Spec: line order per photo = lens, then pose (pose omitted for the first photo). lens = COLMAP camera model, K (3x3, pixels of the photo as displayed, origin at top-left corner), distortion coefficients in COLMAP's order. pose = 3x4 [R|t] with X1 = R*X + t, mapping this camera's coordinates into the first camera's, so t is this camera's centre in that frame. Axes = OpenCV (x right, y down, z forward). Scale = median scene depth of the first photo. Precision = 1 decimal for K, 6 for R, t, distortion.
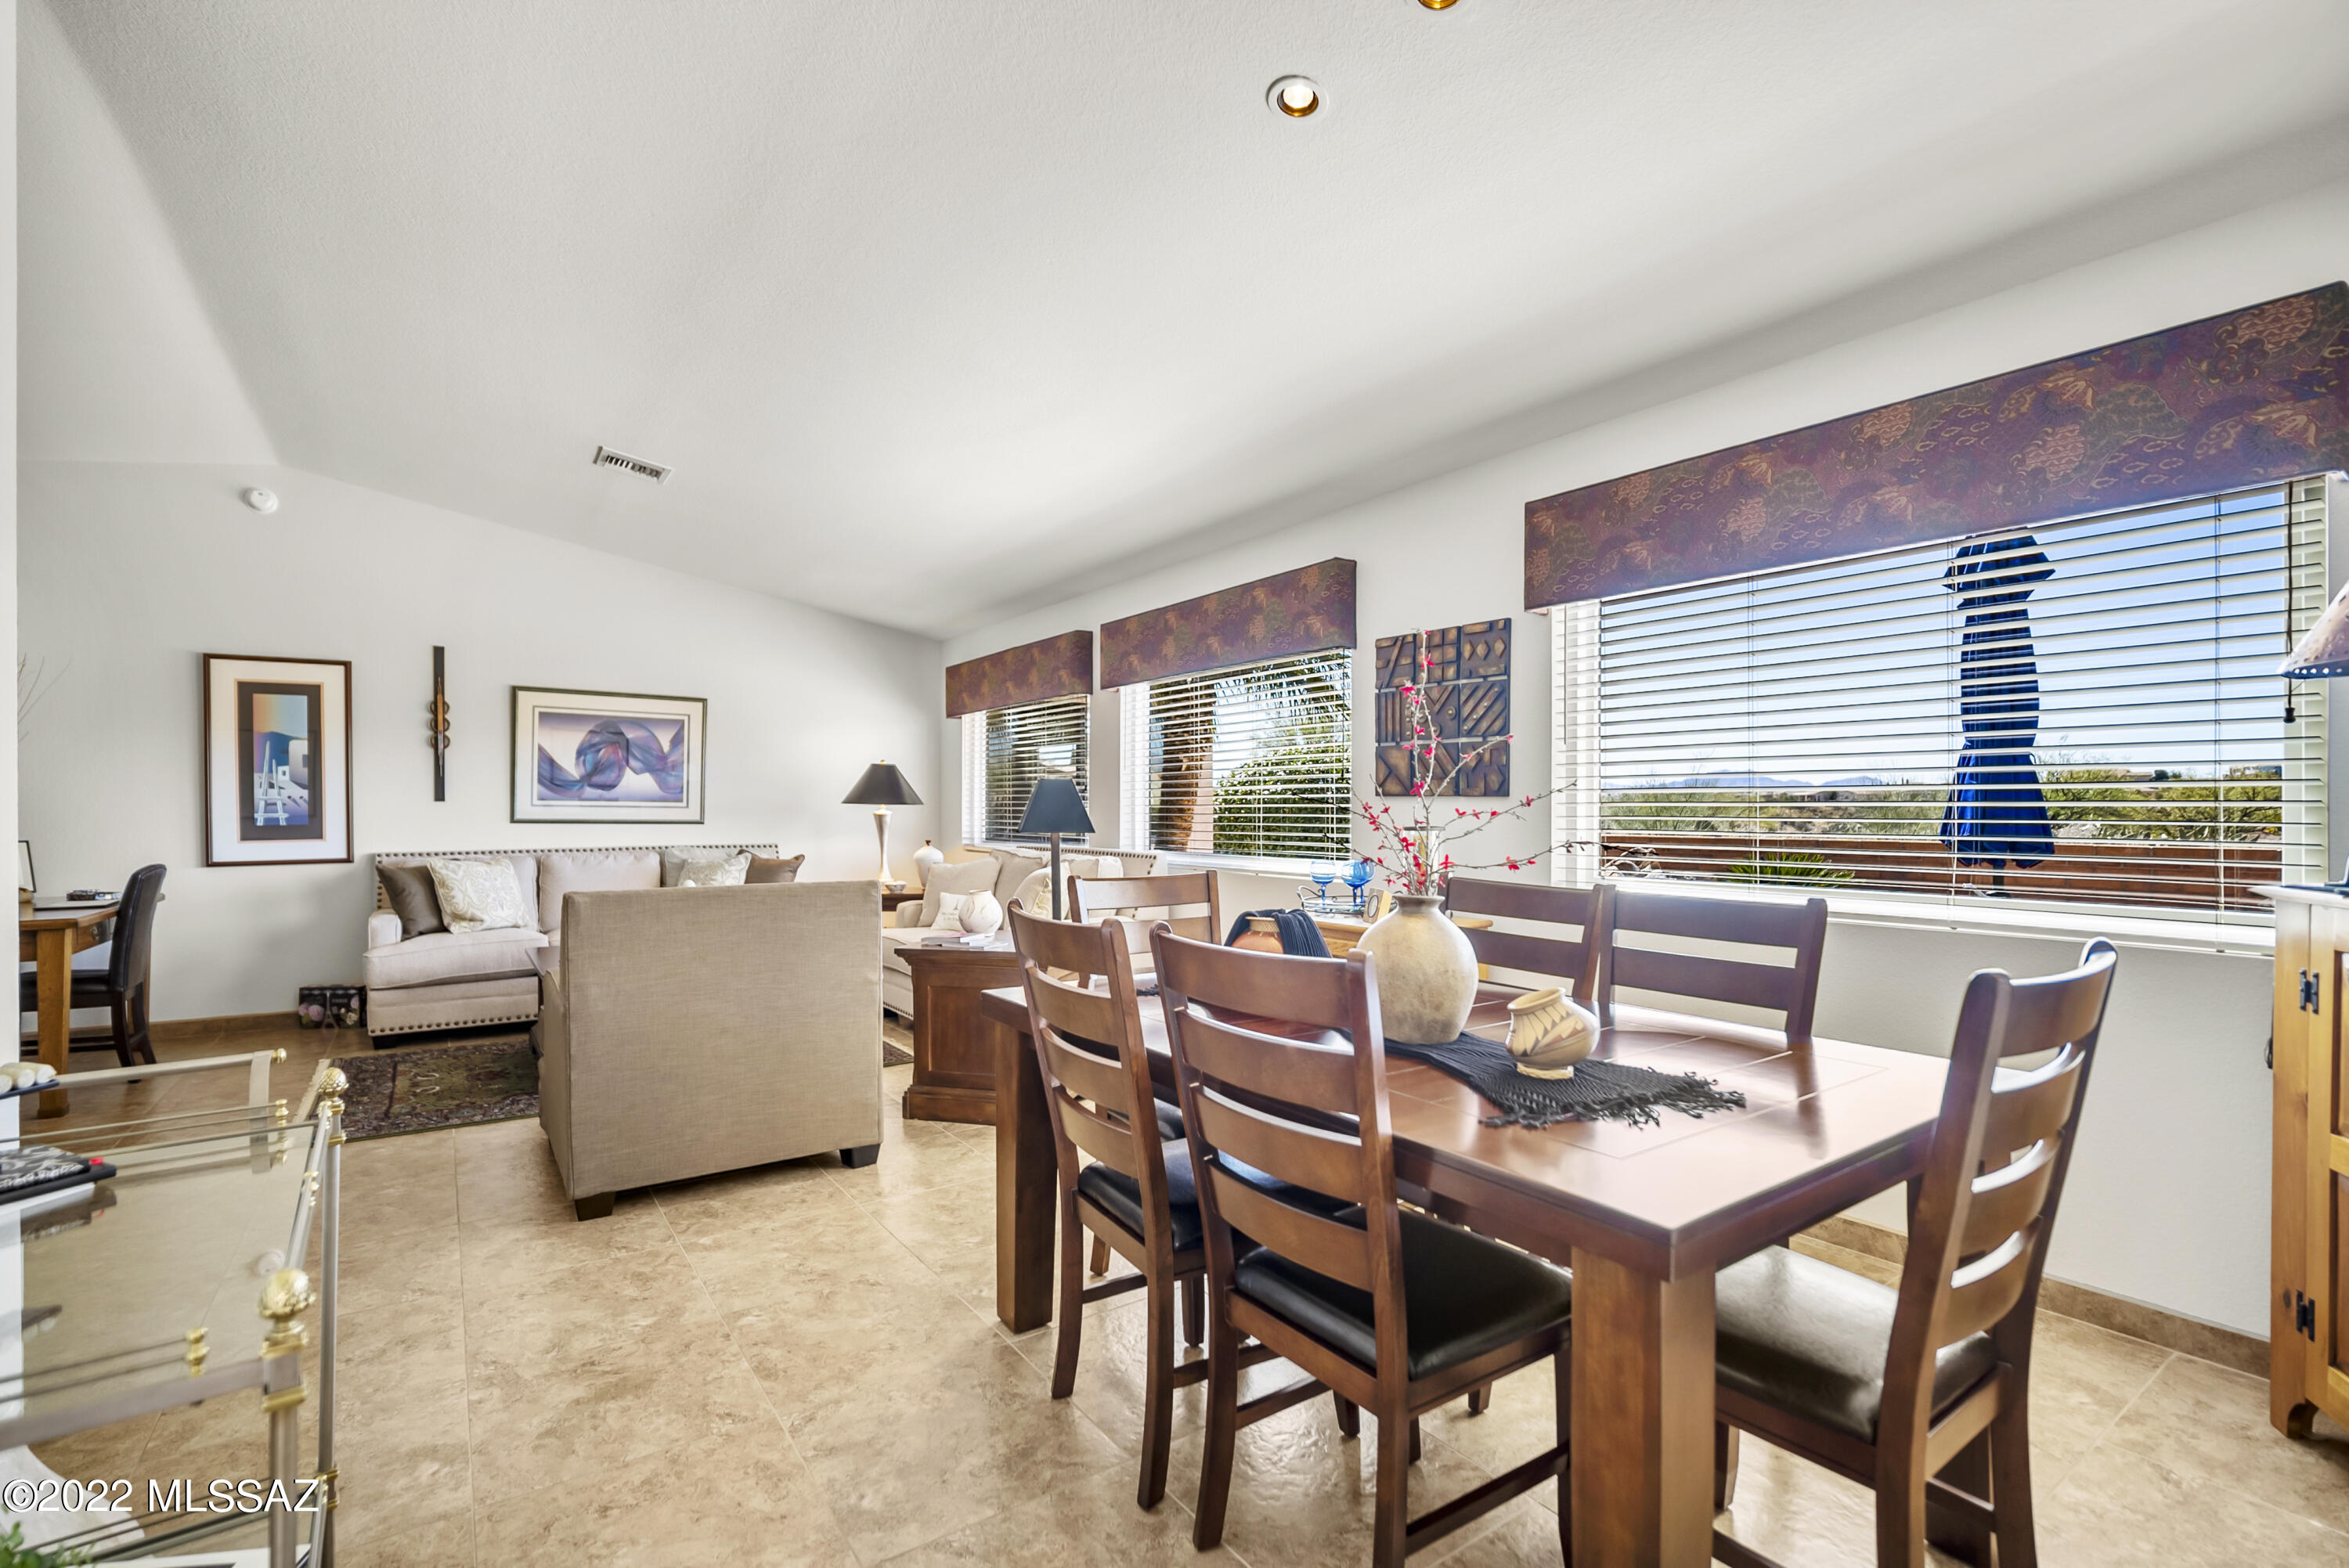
lens RADIAL K [[1092.7, 0, 1171.2], [0, 1092.7, 789.7], [0, 0, 1]] dist [-0.001361, 0.000359]
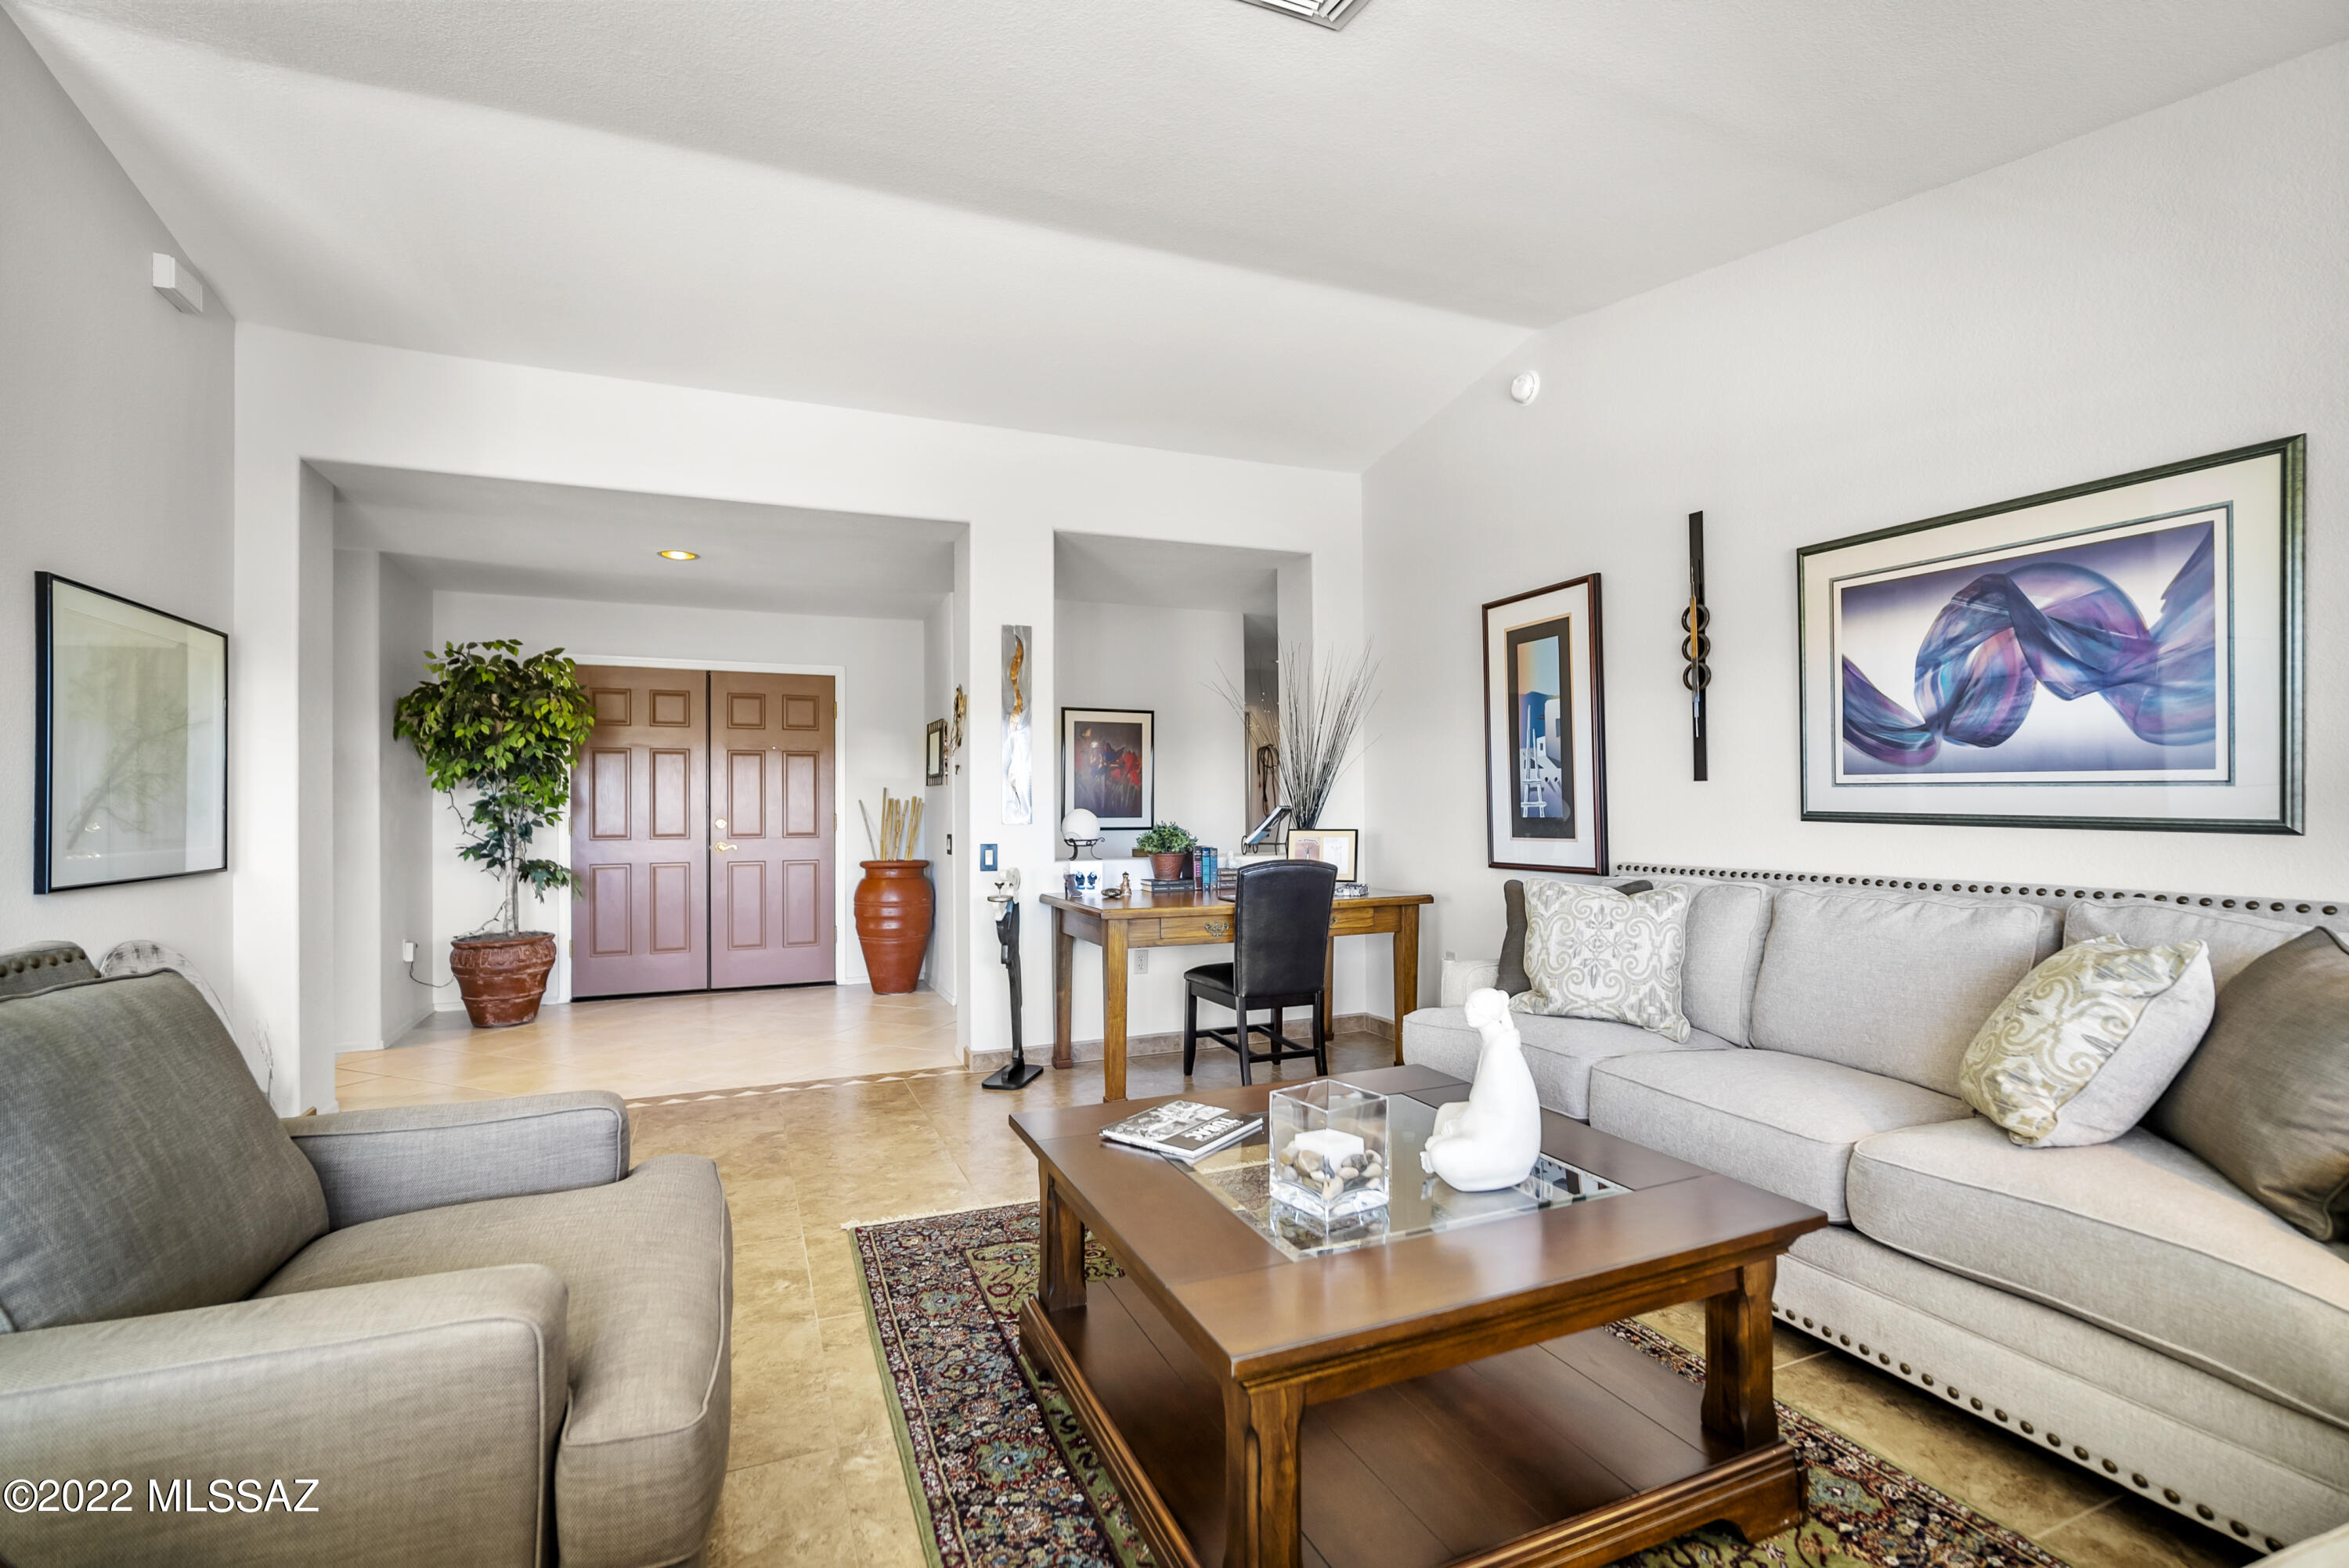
lens RADIAL K [[1038.1, 0, 1172.1], [0, 1038.1, 804.1], [0, 0, 1]] dist [-0.011521, 0.001717]
pose [[-0.198600, 0.000763, -0.980080, -0.083127], [0.022544, 0.999739, -0.003789, 0.020226], [0.979821, -0.022847, -0.198566, 0.887181]]
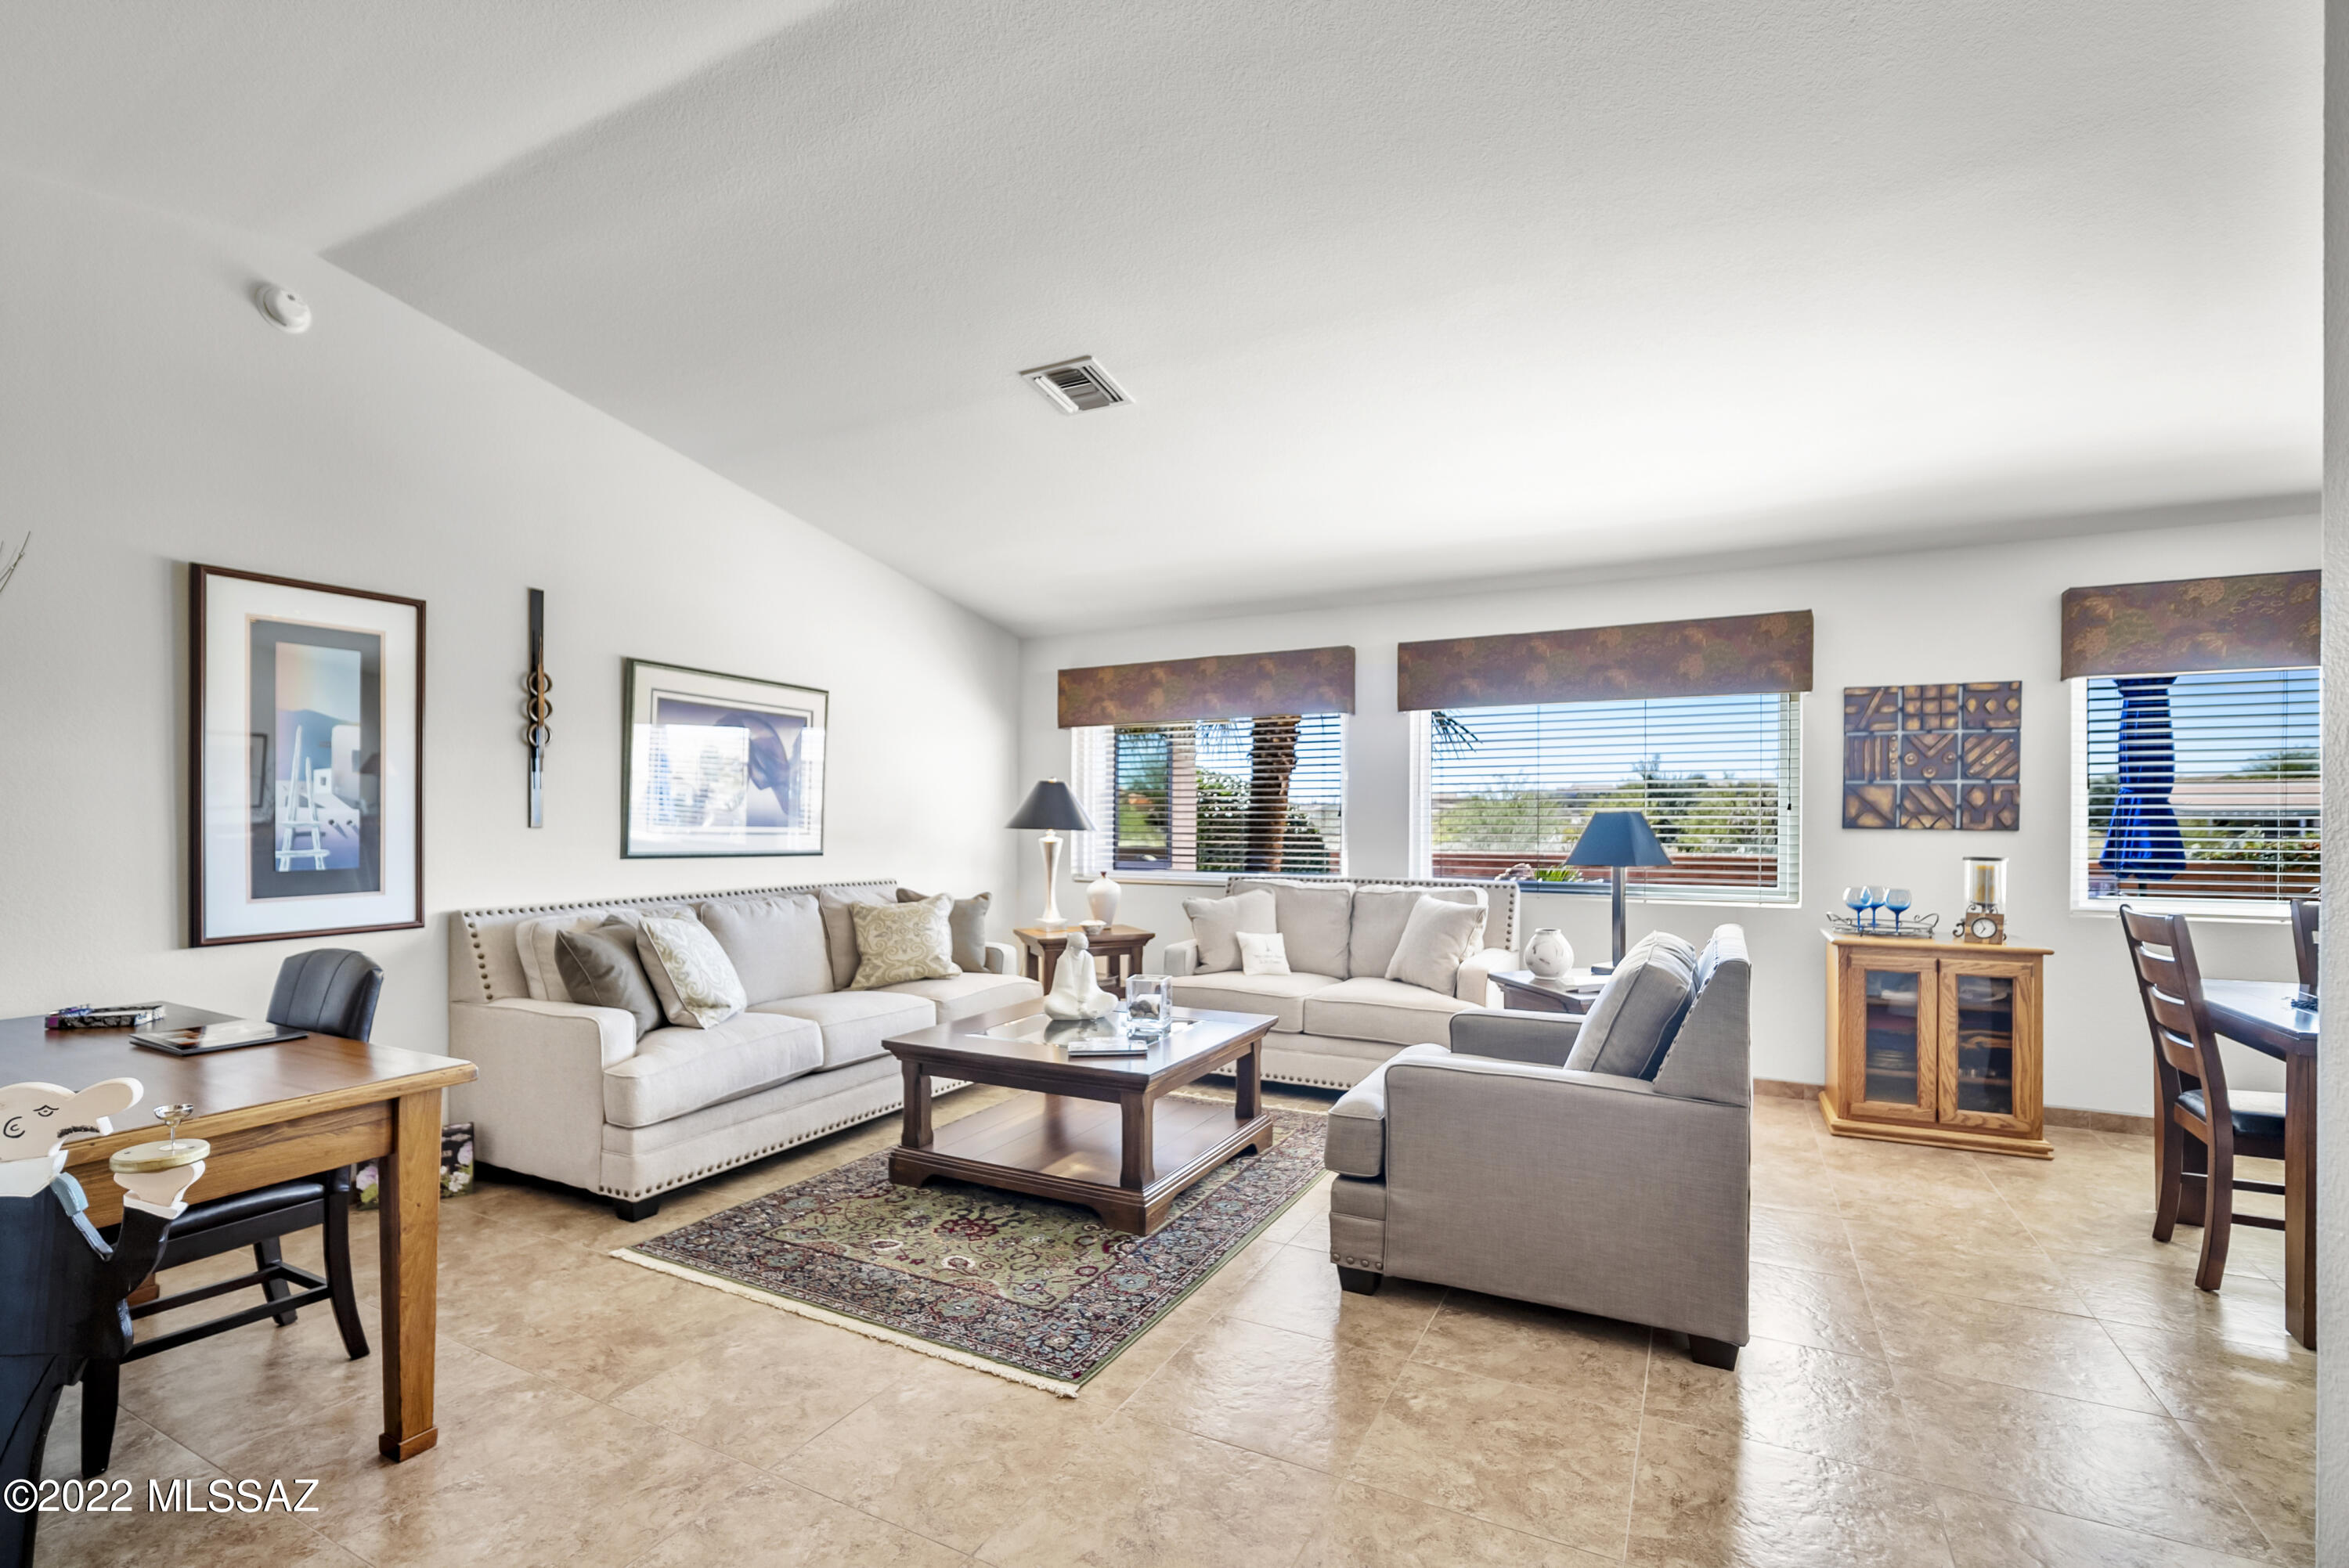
lens RADIAL K [[1038.1, 0, 1182.2], [0, 1038.1, 796.9], [0, 0, 1]] dist [-0.011521, 0.001717]
pose [[0.877348, 0.013559, 0.479663, -0.667601], [-0.011100, 0.999907, -0.007963, -0.007362], [-0.479726, 0.001662, 0.877417, 0.290287]]
